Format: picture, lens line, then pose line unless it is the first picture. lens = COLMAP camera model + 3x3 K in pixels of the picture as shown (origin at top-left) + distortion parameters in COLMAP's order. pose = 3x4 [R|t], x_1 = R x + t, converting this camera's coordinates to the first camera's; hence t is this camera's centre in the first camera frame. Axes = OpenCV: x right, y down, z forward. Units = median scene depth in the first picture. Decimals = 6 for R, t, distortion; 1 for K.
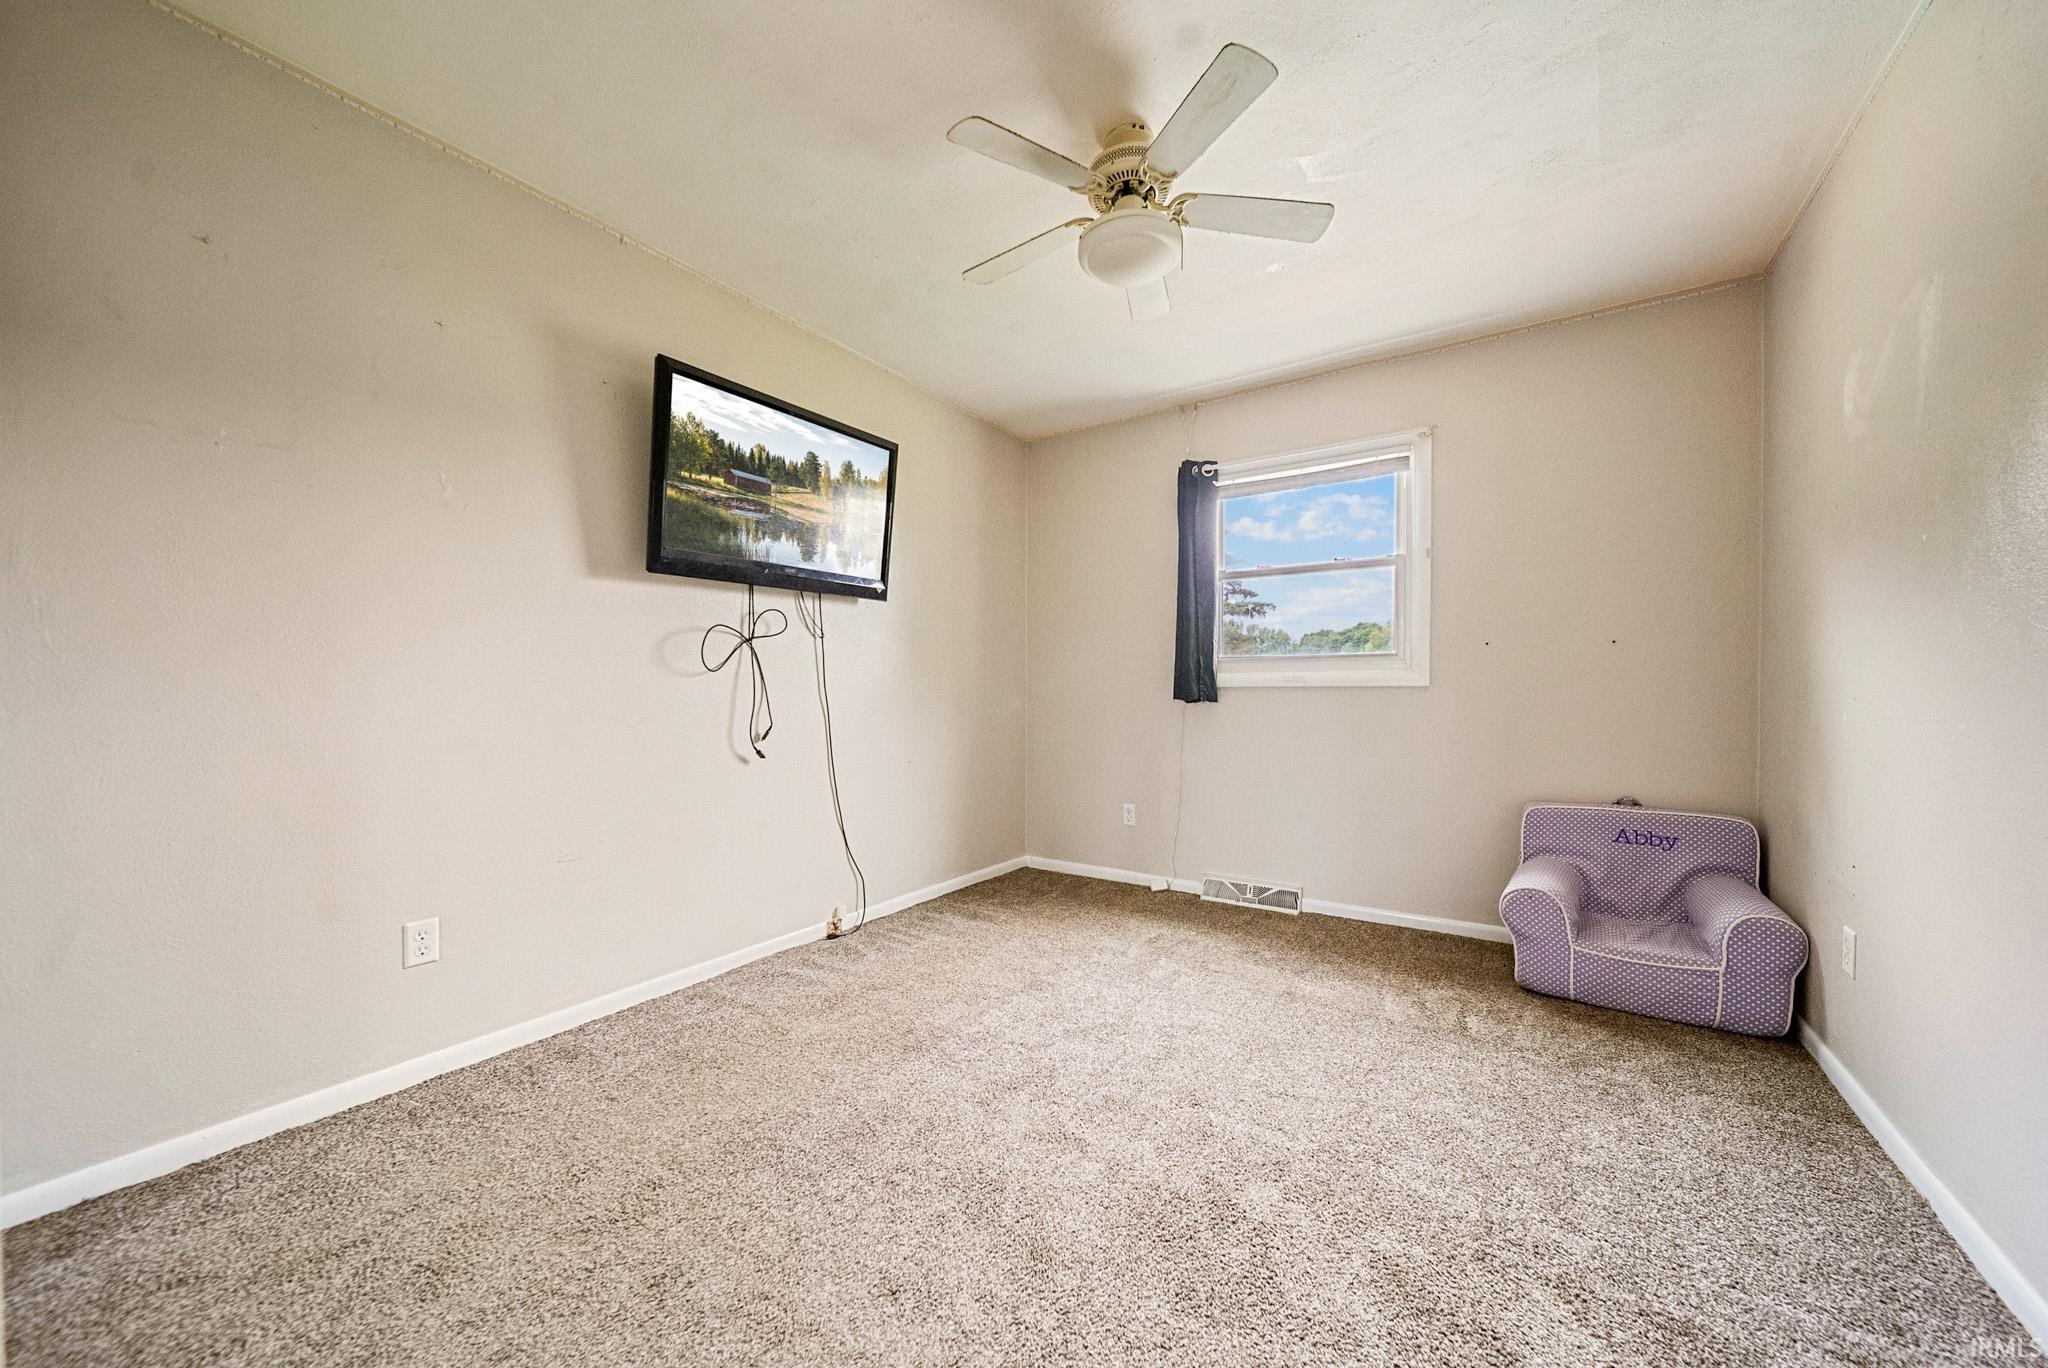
lens RADIAL K [[725.5, 0, 1020.9], [0, 725.5, 695.5], [0, 0, 1]] dist [0.001234, 0.000020]
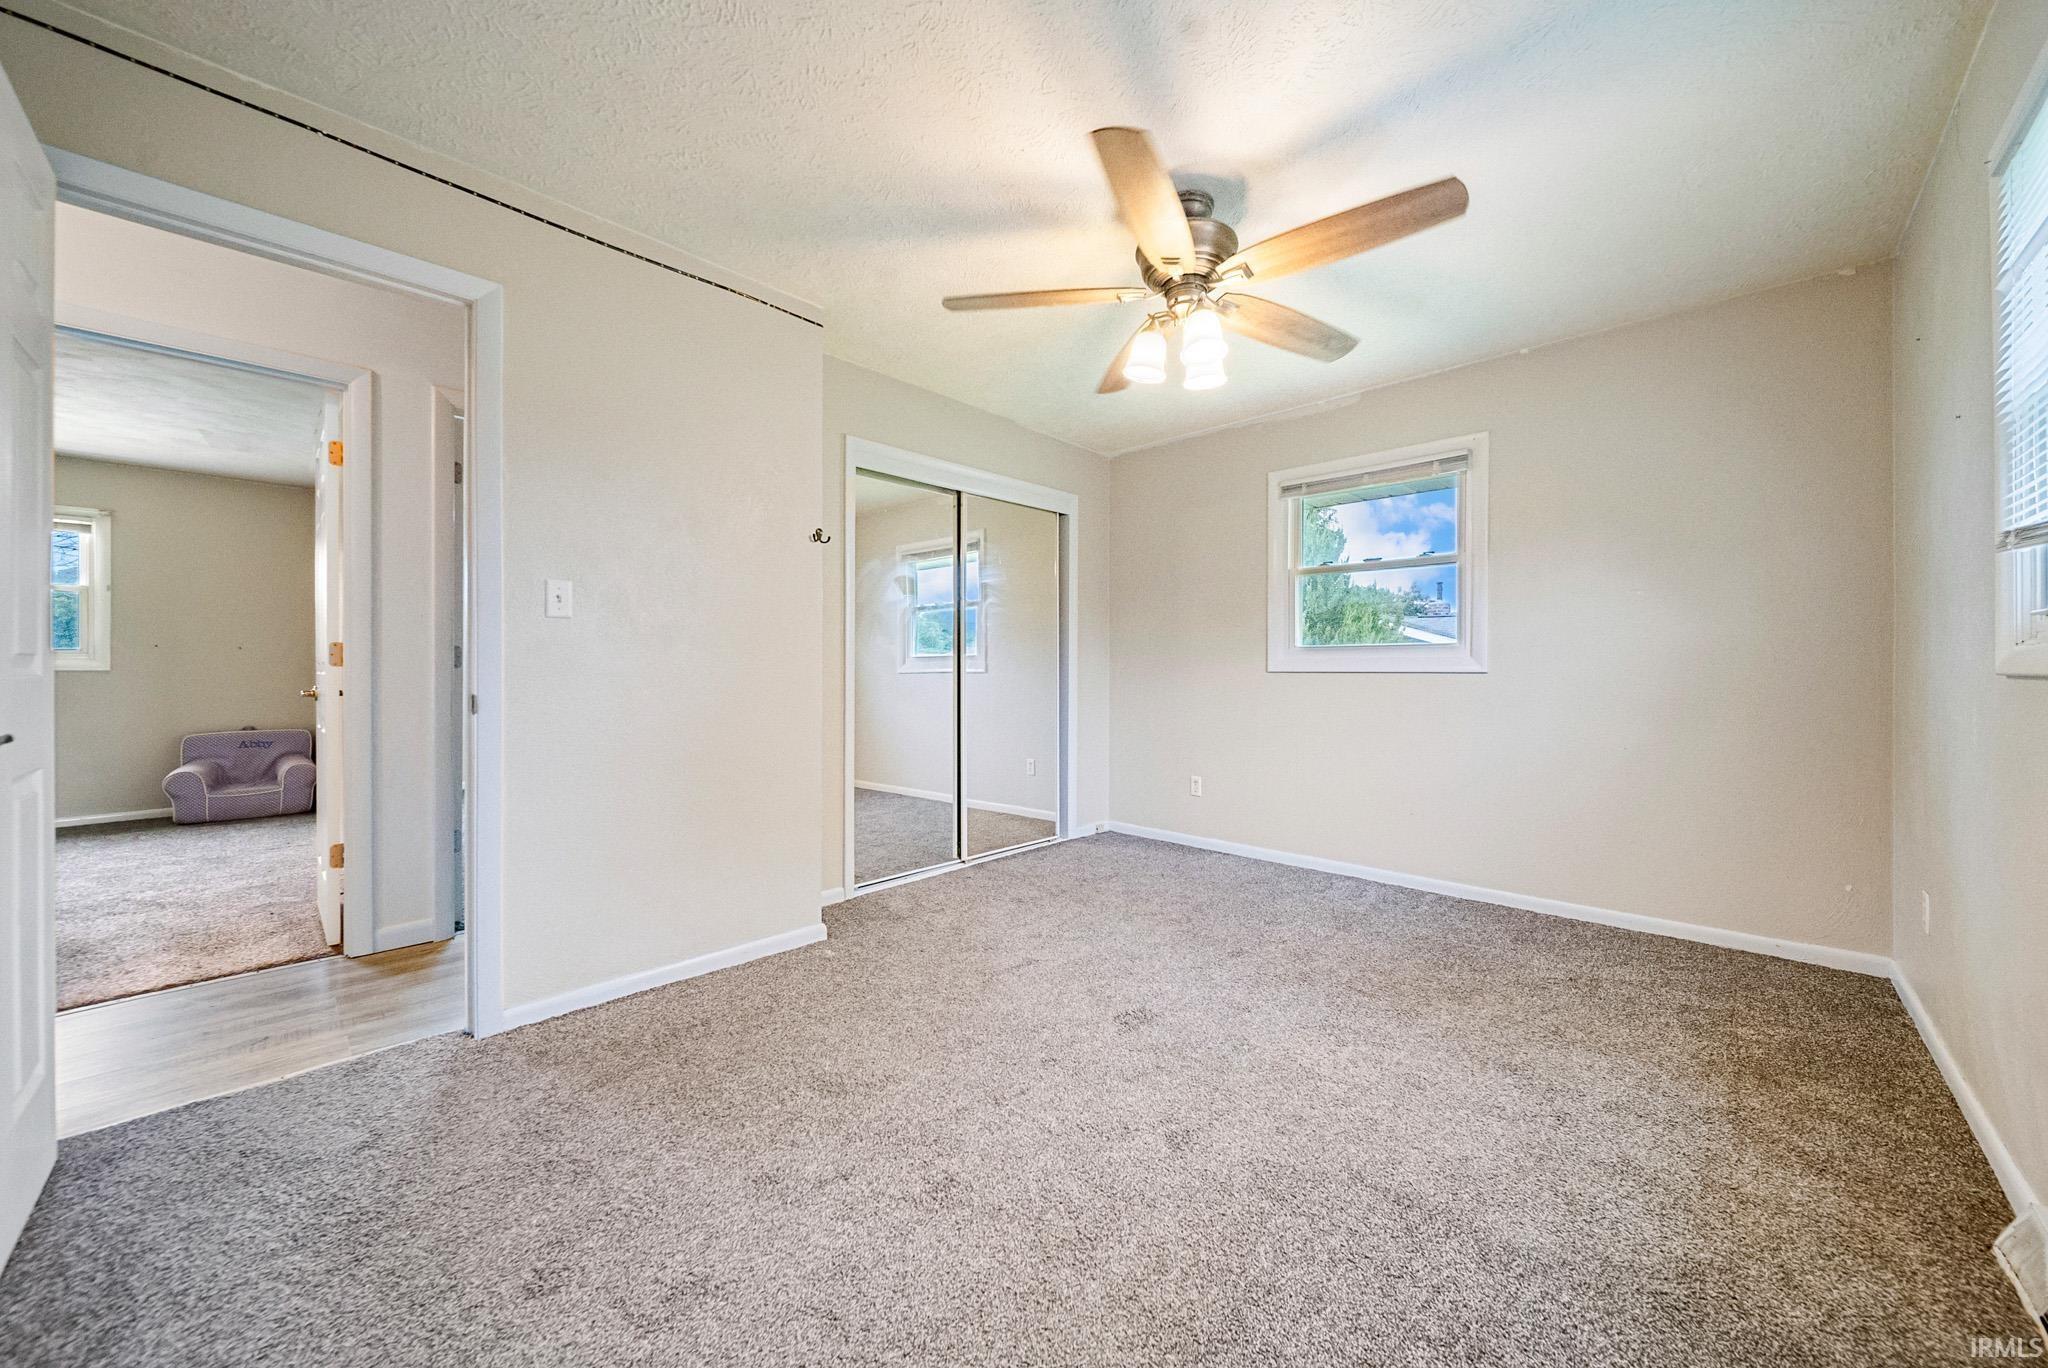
lens RADIAL K [[725.5, 0, 1019.5], [0, 725.5, 682.2], [0, 0, 1]] dist [0.001234, 0.000020]
pose [[0.147873, -0.007448, 0.988978, -0.872918], [-0.003400, 0.999962, 0.008039, -0.003972], [-0.989001, -0.004551, 0.147842, -1.470041]]
